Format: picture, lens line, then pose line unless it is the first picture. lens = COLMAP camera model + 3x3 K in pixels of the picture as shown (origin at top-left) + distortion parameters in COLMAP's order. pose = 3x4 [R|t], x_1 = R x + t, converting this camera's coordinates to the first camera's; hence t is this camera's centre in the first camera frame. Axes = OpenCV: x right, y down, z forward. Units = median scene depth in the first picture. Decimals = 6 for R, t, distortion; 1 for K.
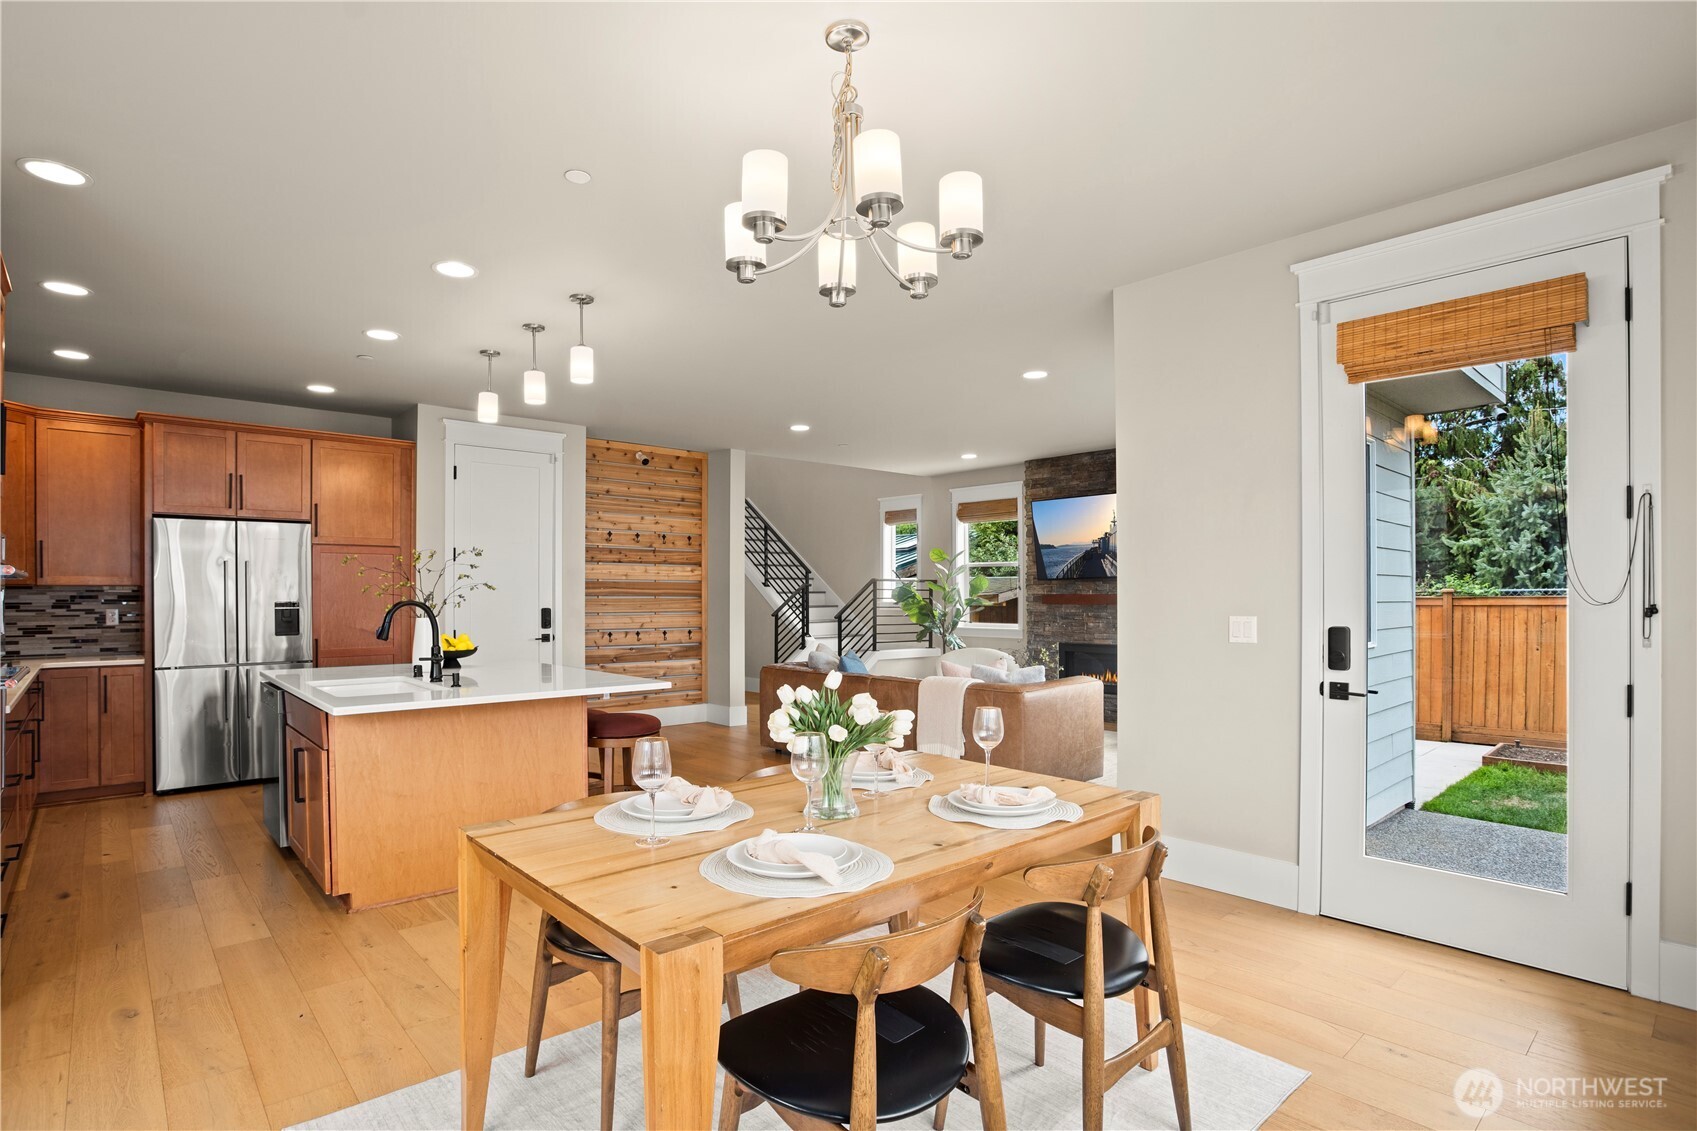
lens RADIAL K [[872.4, 0, 848.5], [0, 872.4, 565.5], [0, 0, 1]] dist [-0.038542, 0.000668]
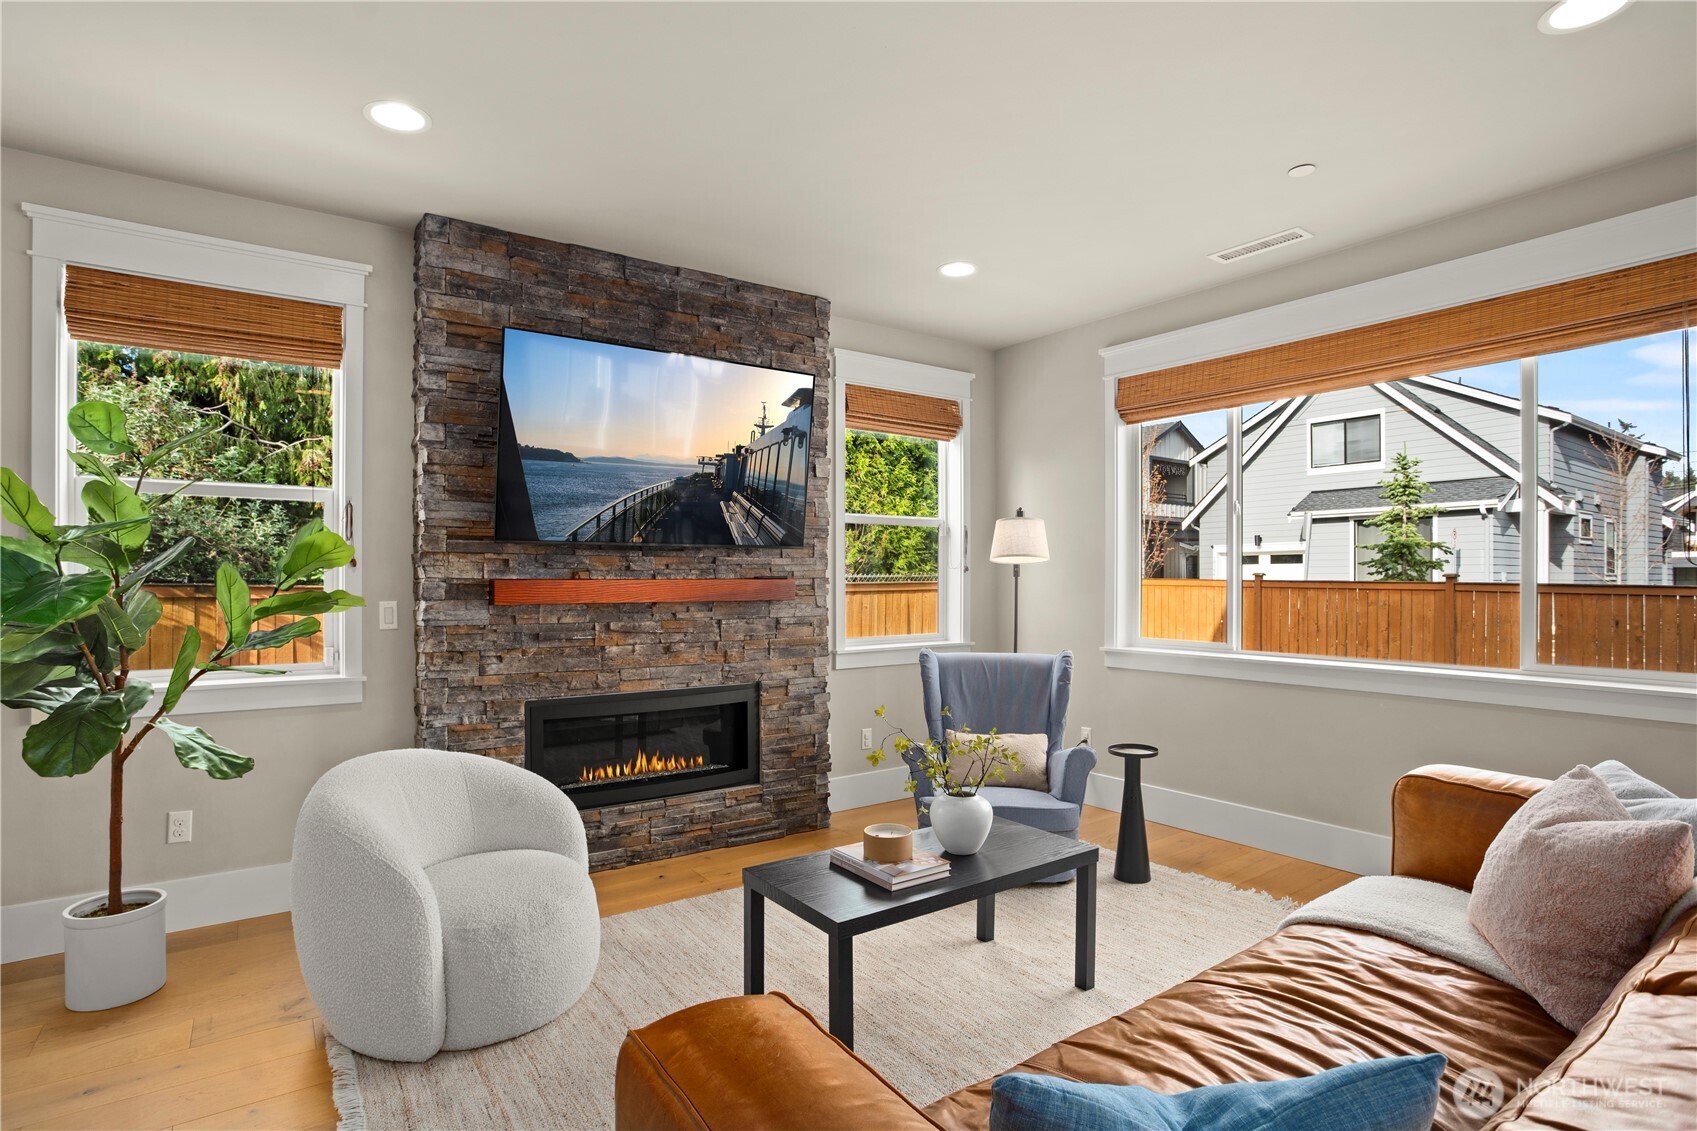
lens RADIAL K [[872.4, 0, 848.5], [0, 872.4, 565.5], [0, 0, 1]] dist [-0.038542, 0.000668]
pose [[0.136336, 0.026844, 0.990299, -0.122263], [-0.029341, 0.999304, -0.023049, 0.029825], [-0.990228, -0.025914, 0.137029, 0.751611]]
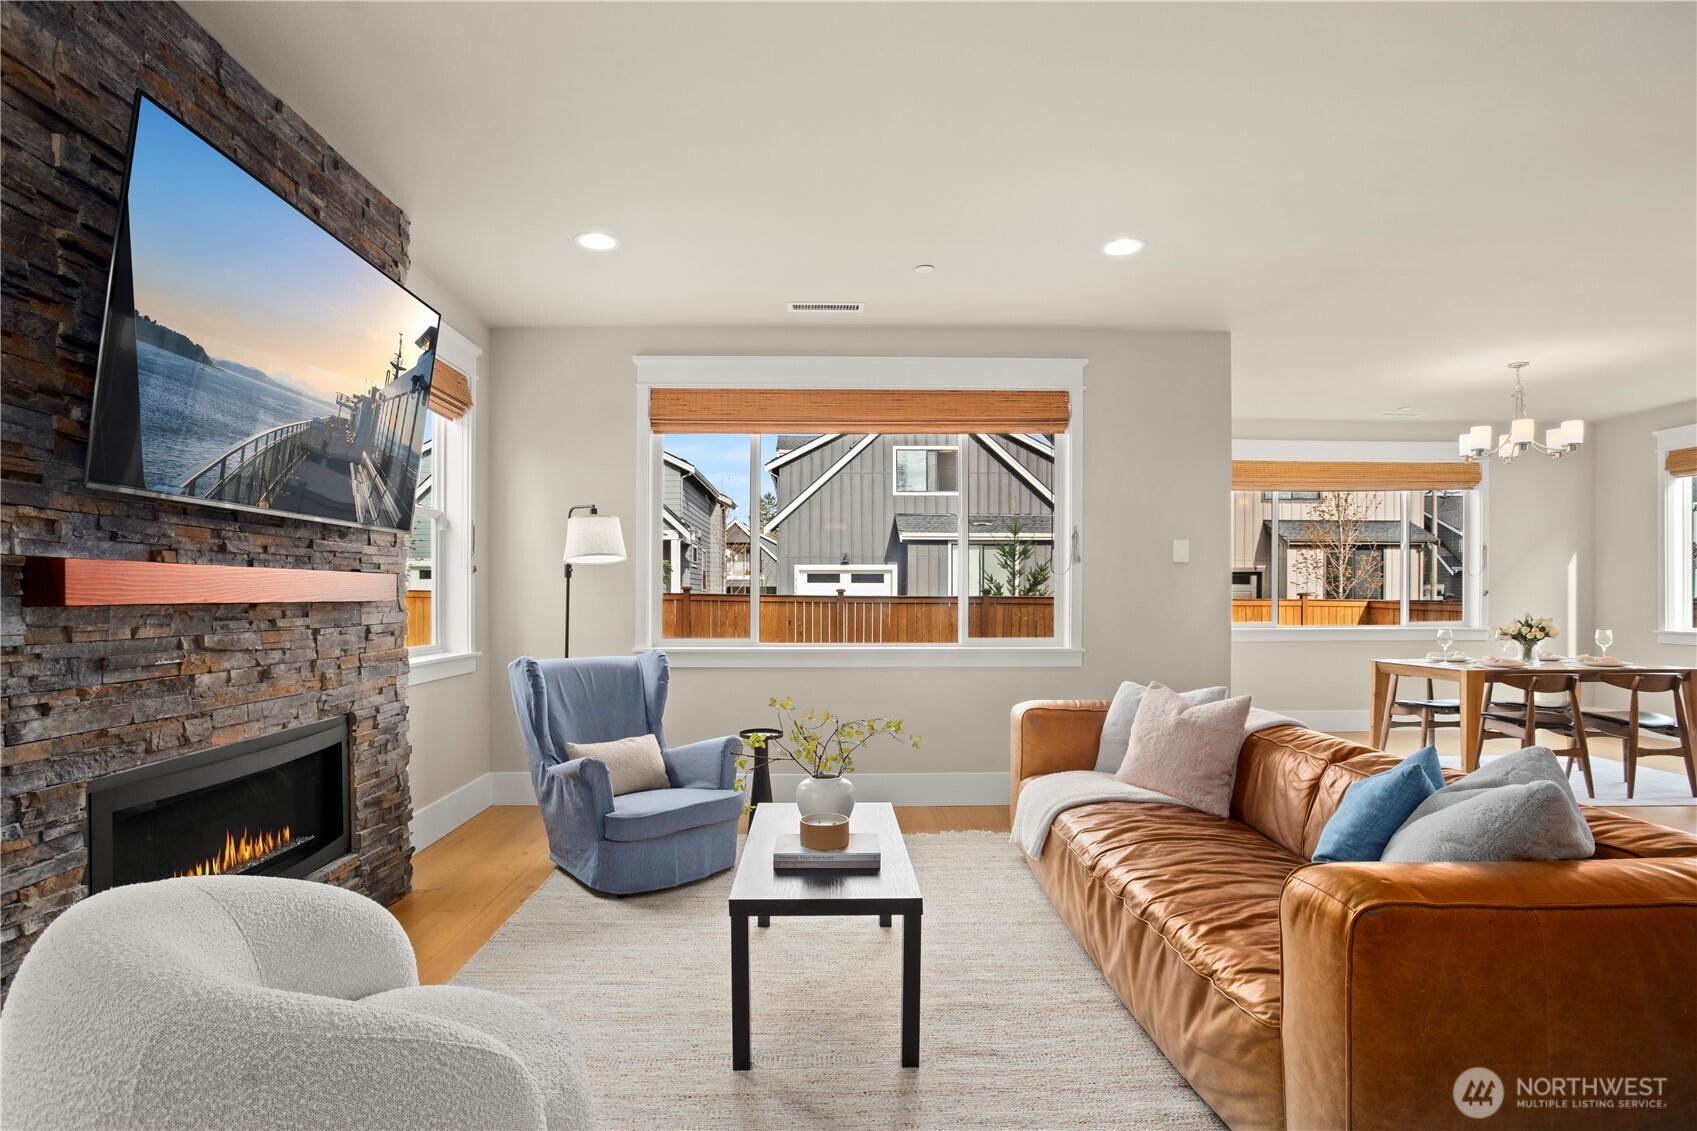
lens RADIAL K [[864.3, 0, 847.1], [0, 864.3, 595.1], [0, 0, 1]] dist [-0.090047, 0.059141]
pose [[-0.749484, 0.013045, 0.661894, -0.035548], [-0.008859, 0.999519, -0.029730, 0.043608], [-0.661963, -0.028146, -0.749007, 0.966404]]
